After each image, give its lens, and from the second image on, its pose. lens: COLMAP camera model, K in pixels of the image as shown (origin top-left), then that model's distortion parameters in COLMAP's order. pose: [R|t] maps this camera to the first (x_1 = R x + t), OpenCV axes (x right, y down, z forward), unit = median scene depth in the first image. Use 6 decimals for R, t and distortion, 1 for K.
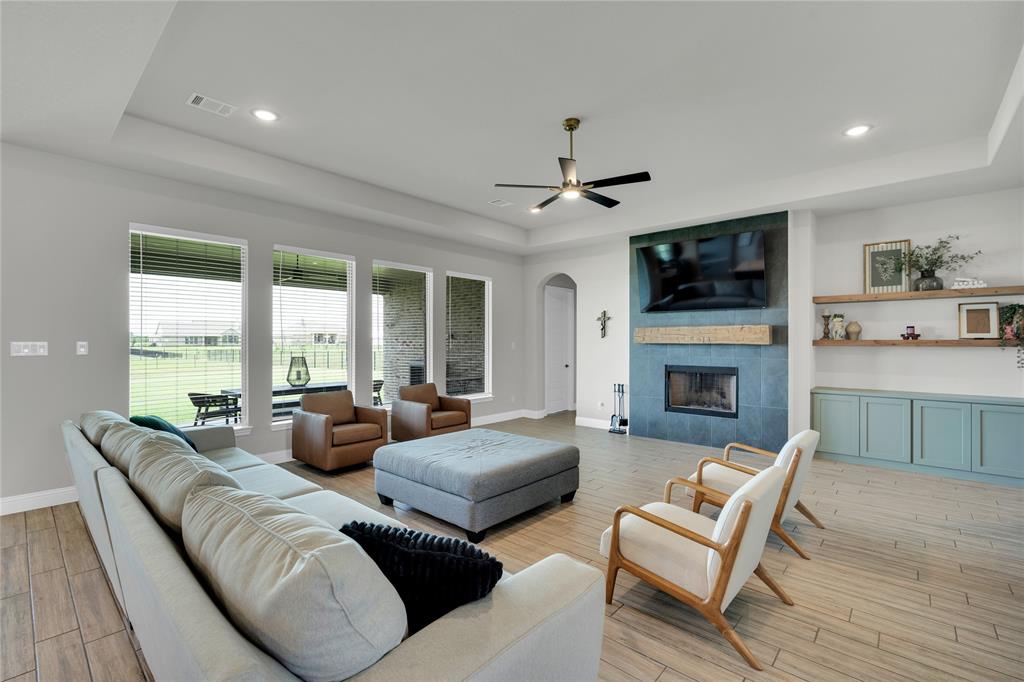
lens RADIAL K [[450.9, 0, 511.1], [0, 450.9, 339.5], [0, 0, 1]] dist [-0.001287, 0.000613]
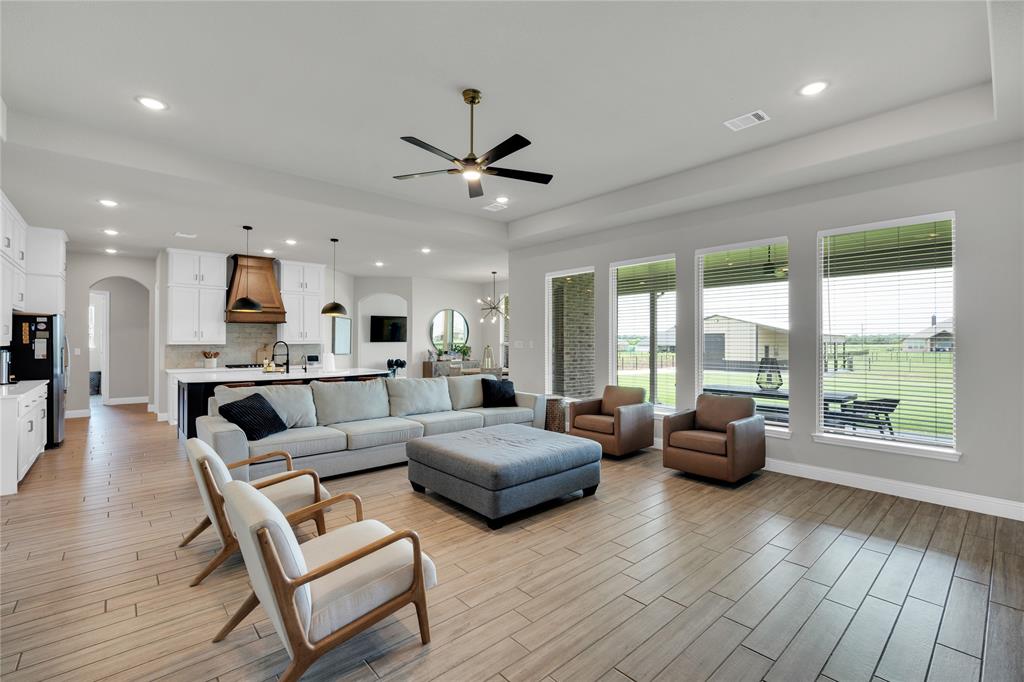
lens RADIAL K [[450.9, 0, 513.3], [0, 450.9, 344.1], [0, 0, 1]] dist [-0.001287, 0.000613]
pose [[-0.126230, 0.004078, -0.991993, 0.581365], [0.005117, 0.999981, 0.003460, 0.005160], [0.991988, -0.004640, -0.126249, 0.694323]]
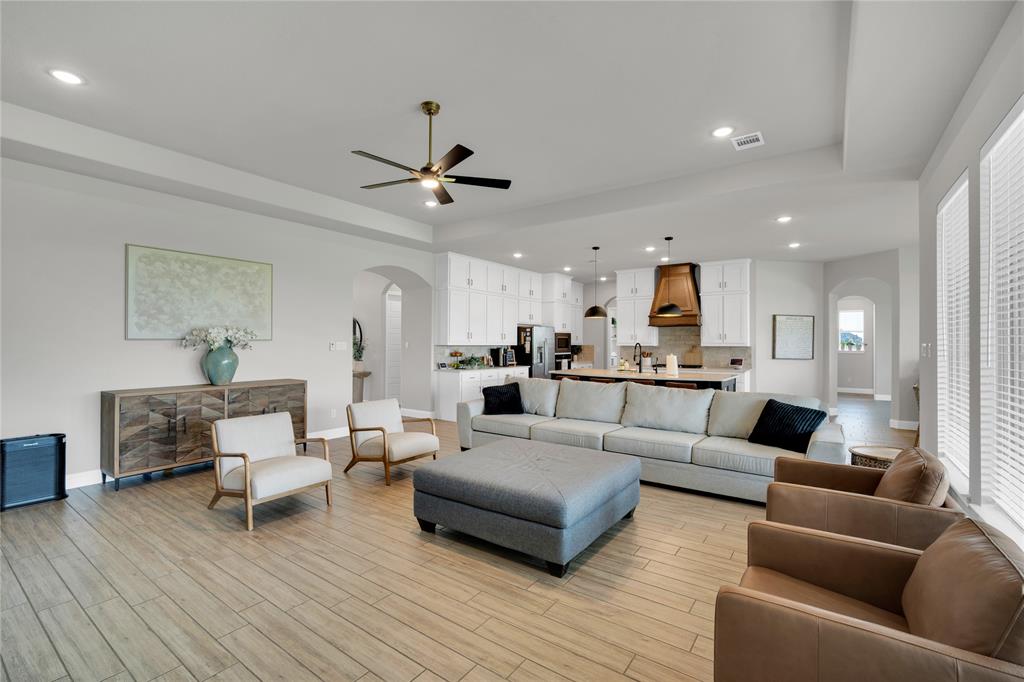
lens RADIAL K [[450.9, 0, 511.0], [0, 450.9, 339.1], [0, 0, 1]] dist [-0.001287, 0.000613]
pose [[-0.995091, -0.006720, -0.098731, 0.033876], [-0.005476, 0.999902, -0.012867, 0.005801], [0.098808, -0.012263, -0.995031, 1.128609]]
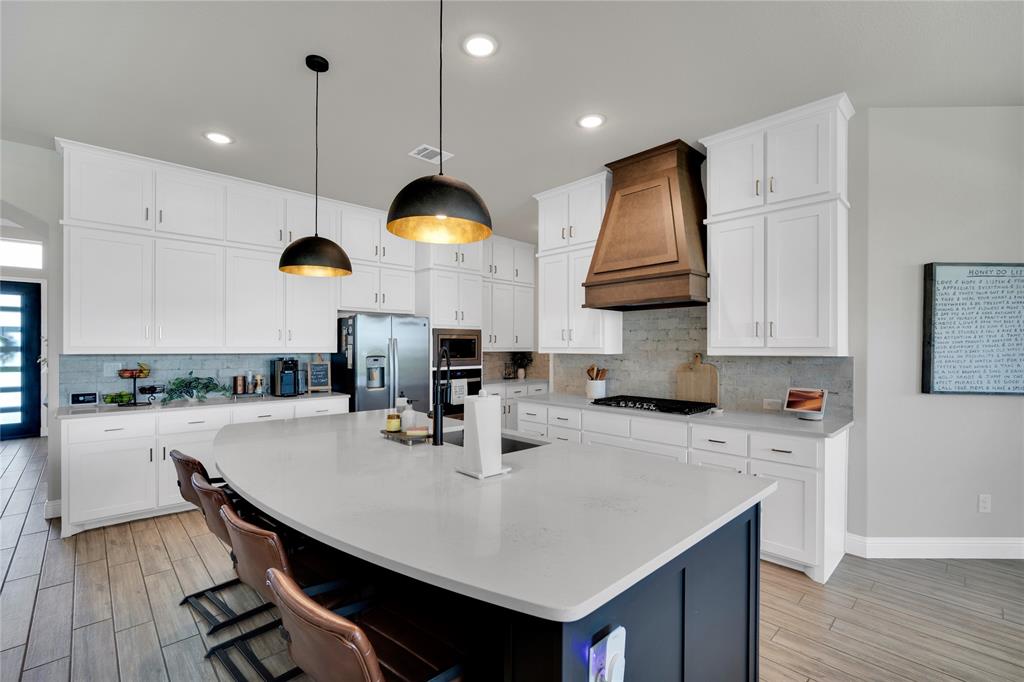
lens RADIAL K [[450.9, 0, 509.2], [0, 450.9, 347.7], [0, 0, 1]] dist [-0.001287, 0.000613]
pose [[-0.995701, -0.002075, 0.092606, -0.486765], [-0.002620, 0.999980, -0.005768, 0.001631], [-0.092592, -0.005985, -0.995686, 0.380762]]
